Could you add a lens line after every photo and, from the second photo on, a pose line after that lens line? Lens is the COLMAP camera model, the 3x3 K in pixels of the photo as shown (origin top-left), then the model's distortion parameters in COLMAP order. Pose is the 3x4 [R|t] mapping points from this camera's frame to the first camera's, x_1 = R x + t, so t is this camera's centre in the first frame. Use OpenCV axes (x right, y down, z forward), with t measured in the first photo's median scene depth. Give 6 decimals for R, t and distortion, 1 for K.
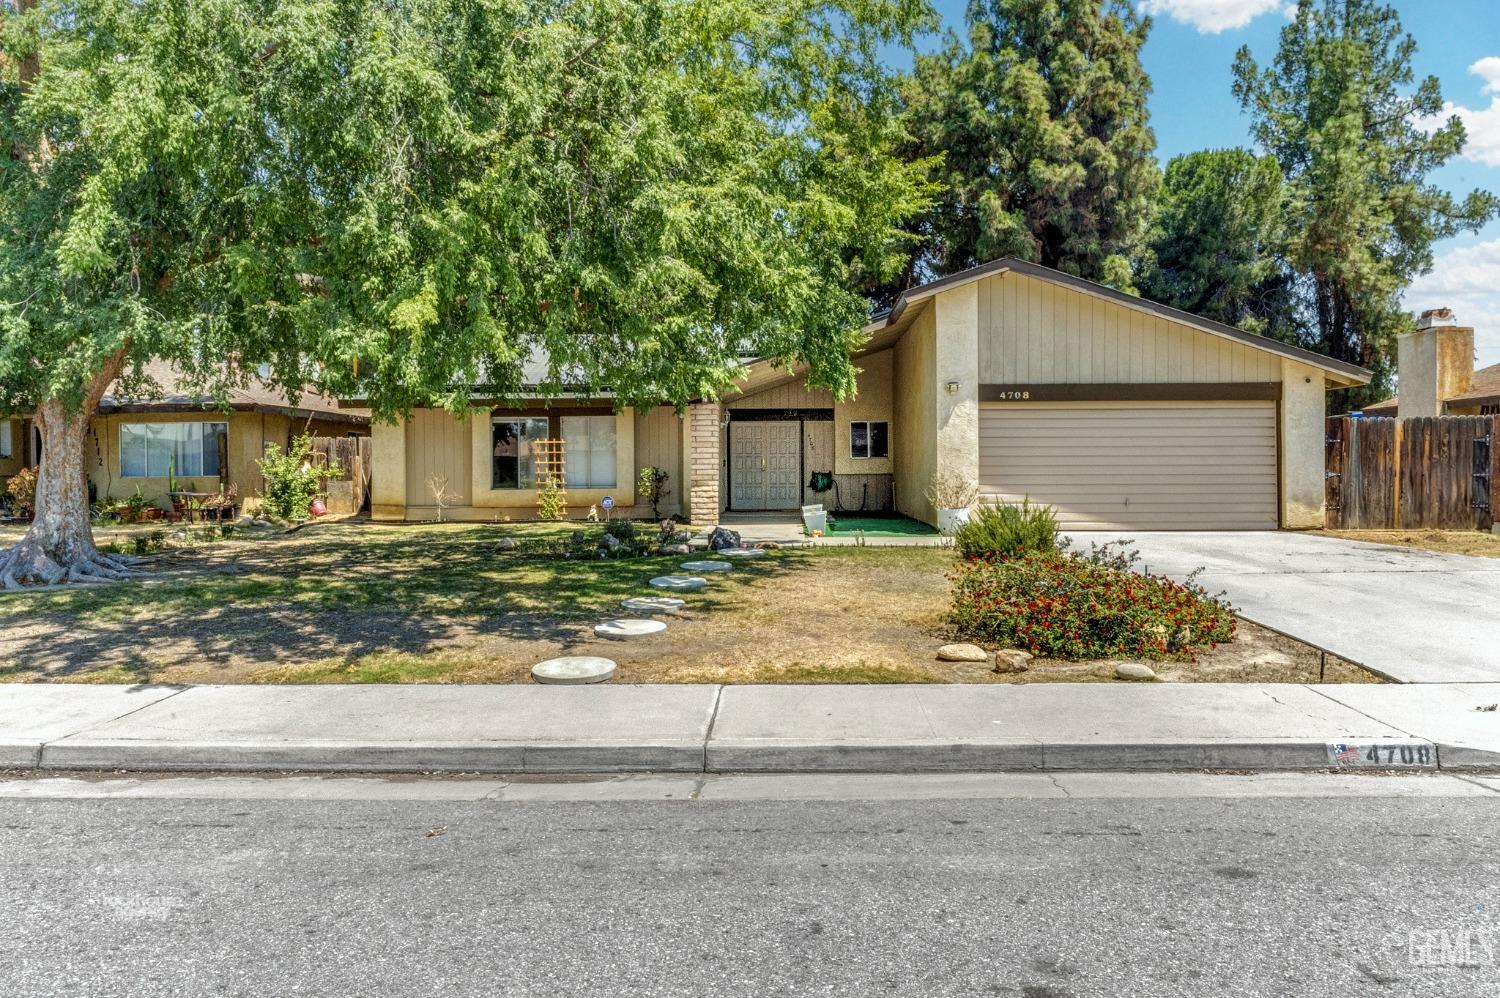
lens RADIAL K [[1062.6, 0, 754.9], [0, 1062.6, 499.3], [0, 0, 1]] dist [-0.004728, -0.011493]
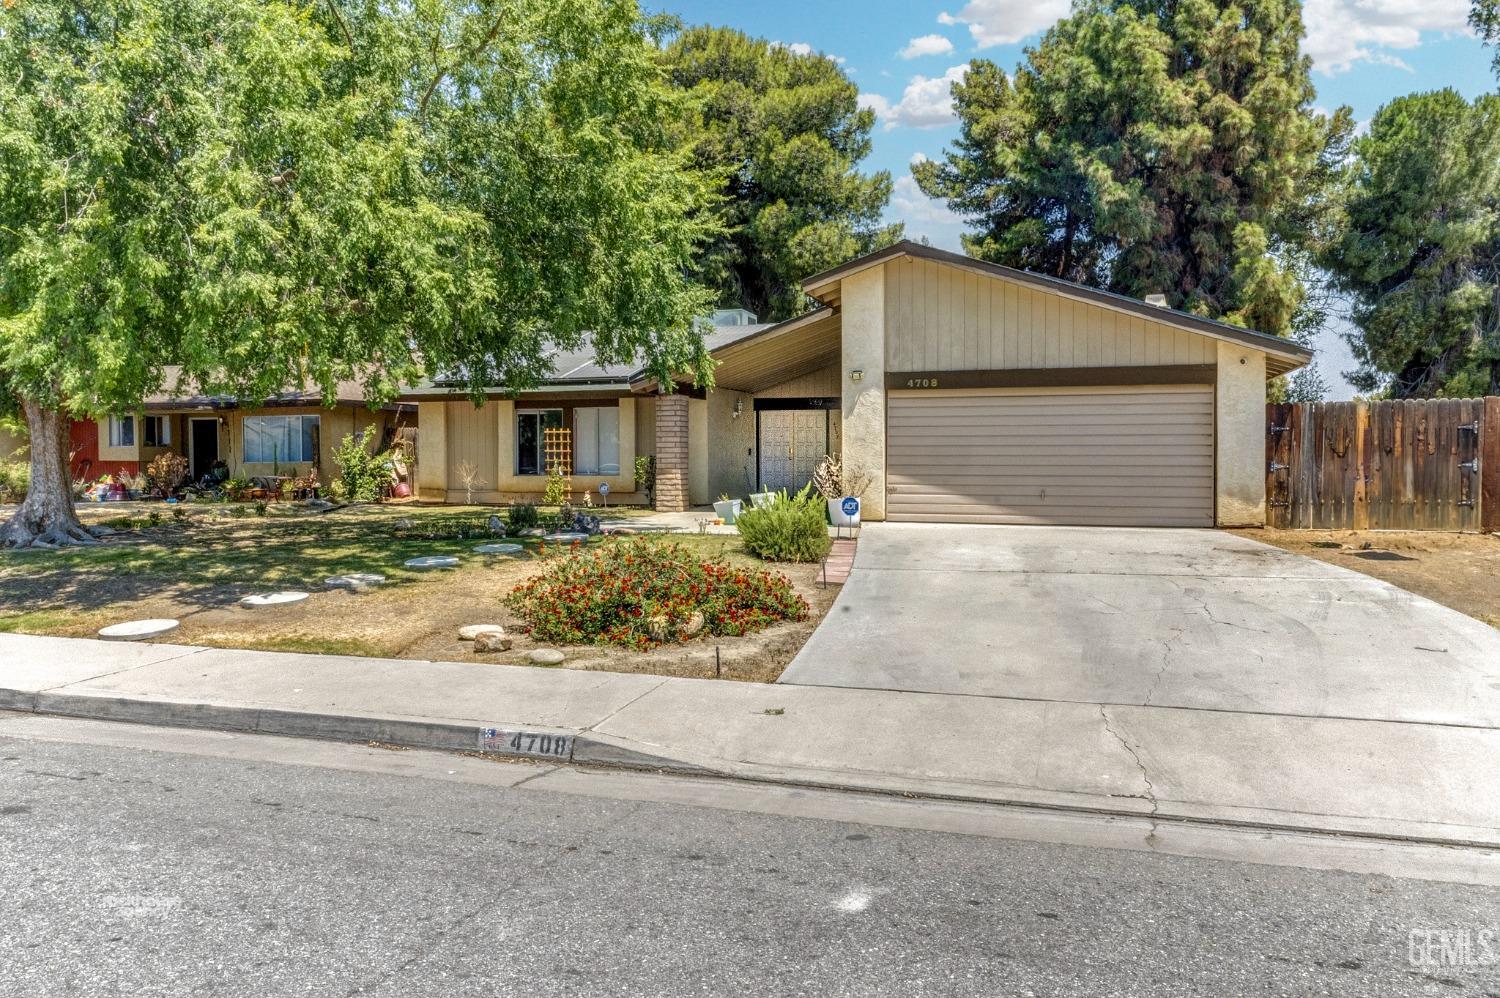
lens RADIAL K [[1062.6, 0, 754.9], [0, 1062.6, 499.3], [0, 0, 1]] dist [-0.004728, -0.011493]
pose [[0.962196, 0.014535, -0.271970, 0.292098], [-0.011106, 0.999838, 0.014141, -0.002949], [0.272131, -0.010586, 0.962202, 0.020109]]
